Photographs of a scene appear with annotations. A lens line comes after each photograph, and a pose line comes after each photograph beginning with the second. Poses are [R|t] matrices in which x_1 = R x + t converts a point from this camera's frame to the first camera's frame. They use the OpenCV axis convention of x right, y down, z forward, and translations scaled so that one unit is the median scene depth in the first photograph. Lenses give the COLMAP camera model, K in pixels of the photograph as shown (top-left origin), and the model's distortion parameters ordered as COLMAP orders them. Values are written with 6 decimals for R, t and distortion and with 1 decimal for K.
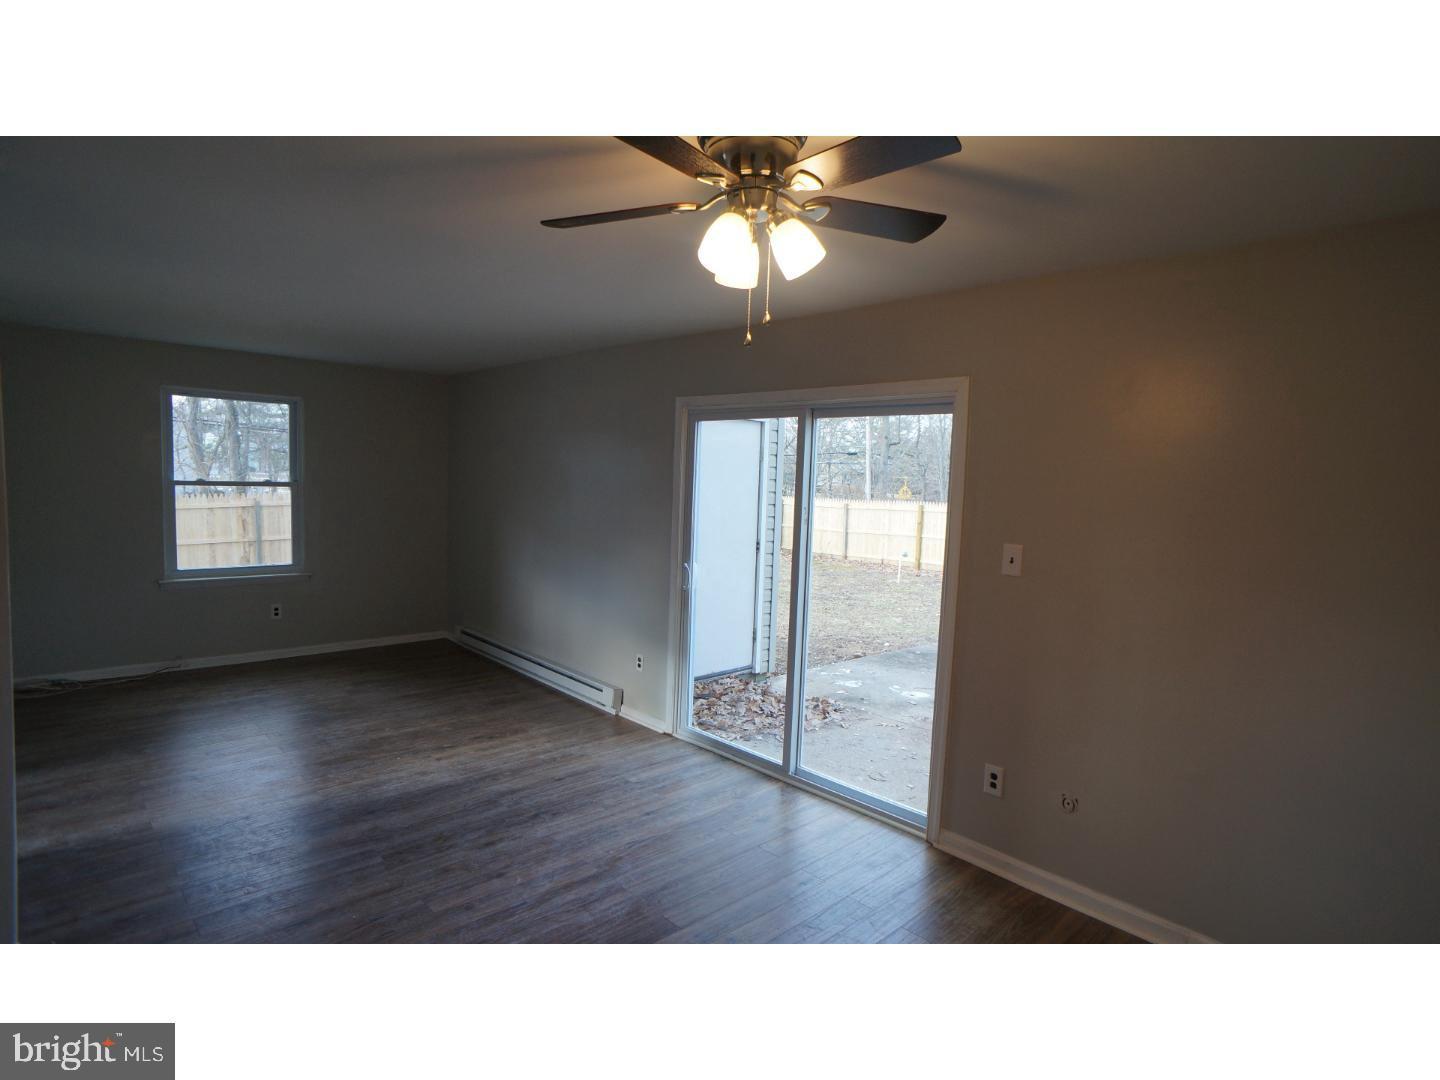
lens RADIAL K [[757.5, 0, 720.0], [0, 757.5, 540.0], [0, 0, 1]] dist [-0.088196, 0.053876]
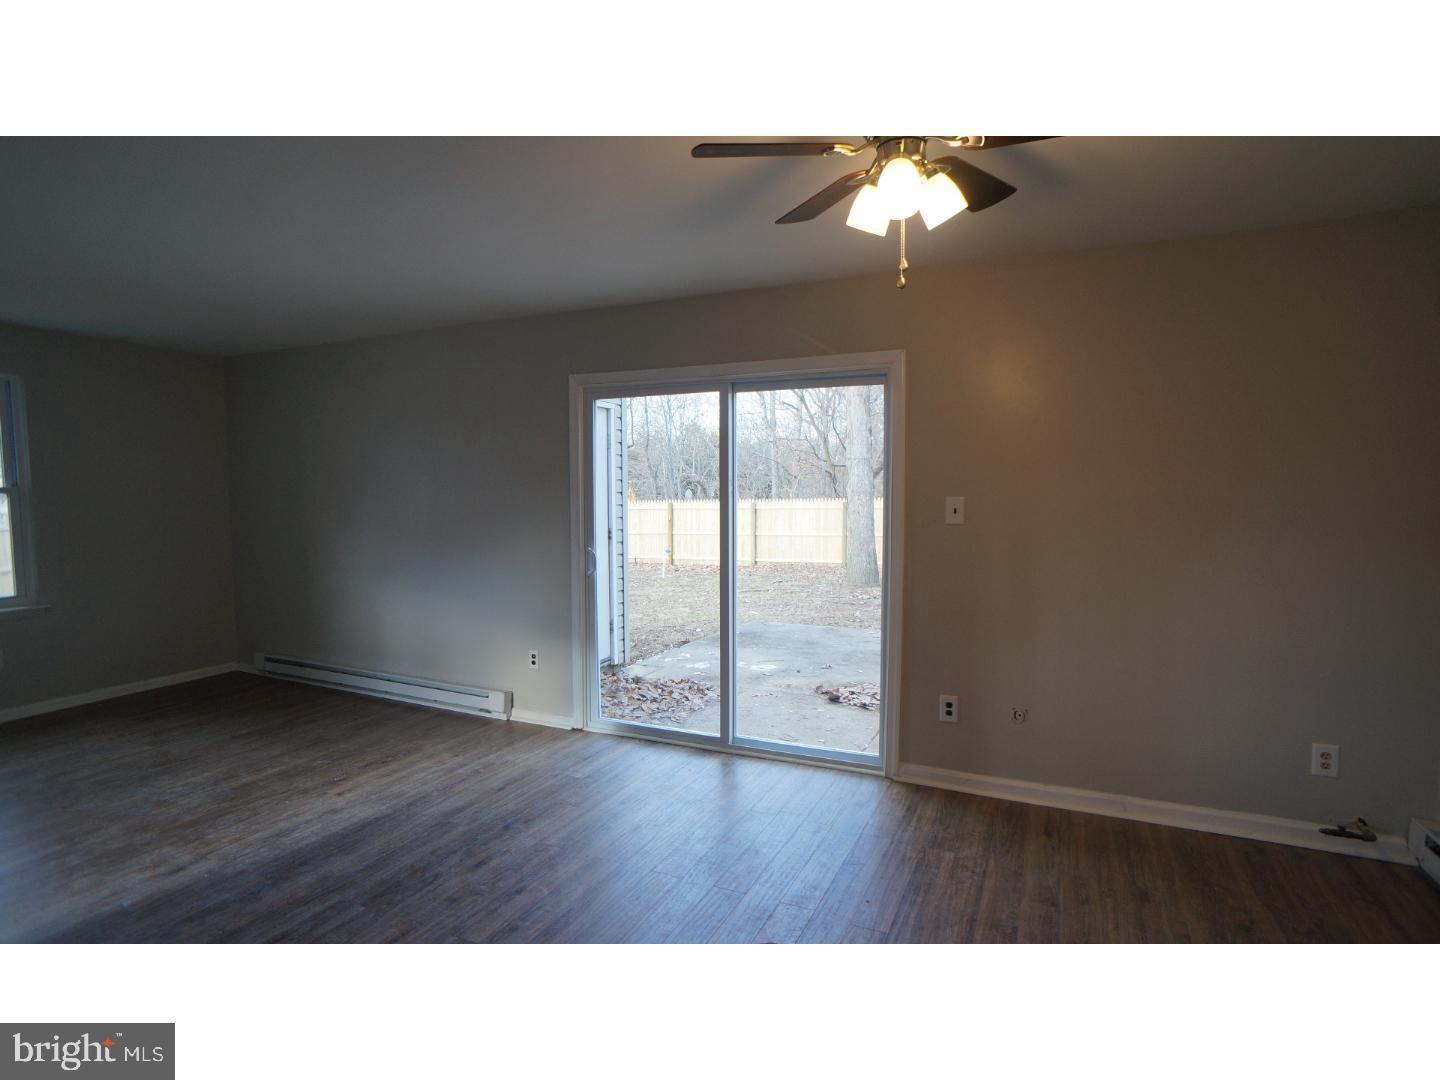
lens RADIAL K [[757.5, 0, 720.0], [0, 757.5, 540.0], [0, 0, 1]] dist [-0.088196, 0.053876]
pose [[0.927823, -0.062983, 0.367664, -0.245286], [0.066939, 0.997755, 0.001997, 0.030722], [-0.366964, 0.022758, 0.929957, 0.049557]]
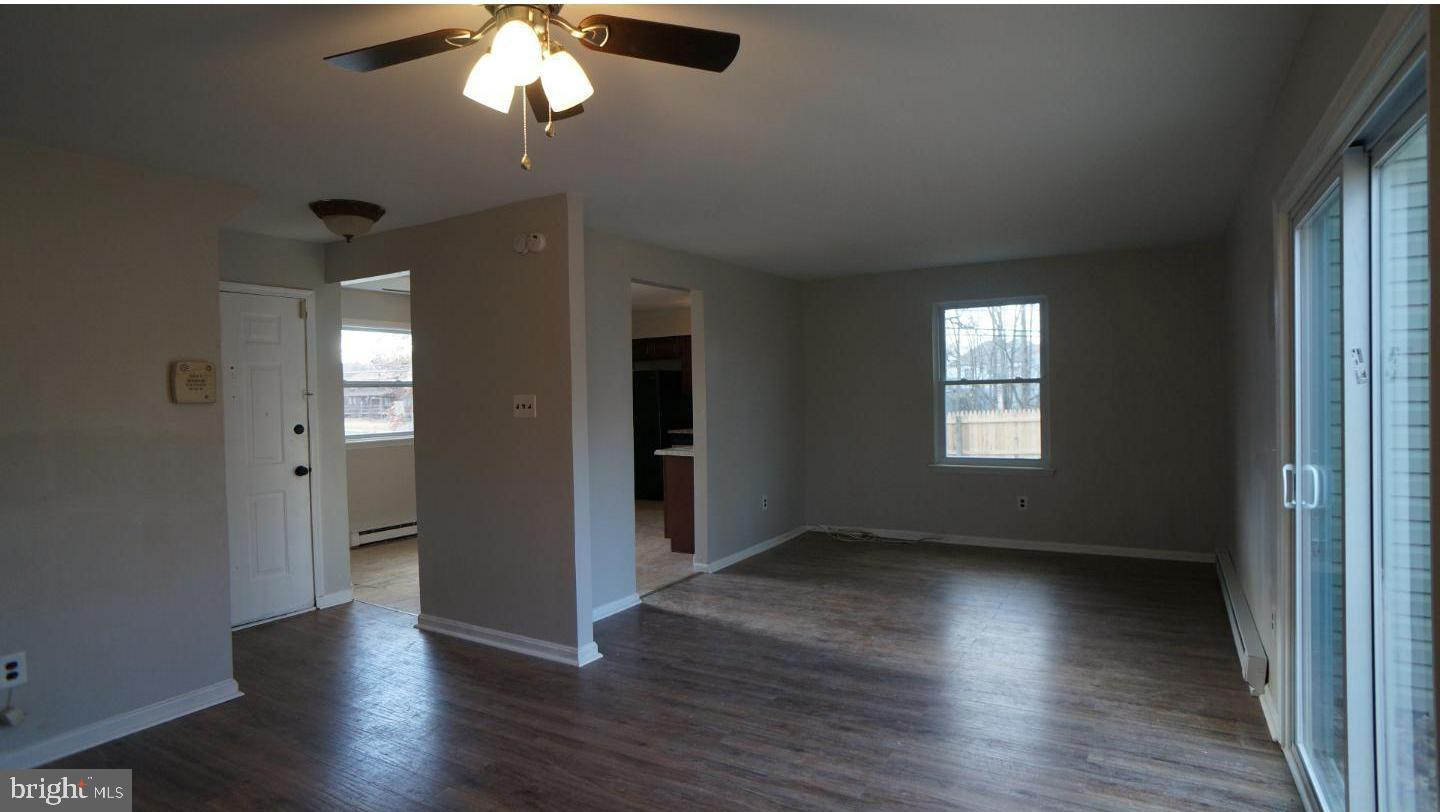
lens RADIAL K [[762.5, 0, 720.0], [0, 762.5, 406.0], [0, 0, 1]] dist [-0.002704, -0.000491]
pose [[0.270824, -0.024383, -0.962320, 0.427231], [-0.045153, 0.998257, -0.038000, 0.027660], [0.961569, 0.053743, 0.269251, 0.396769]]
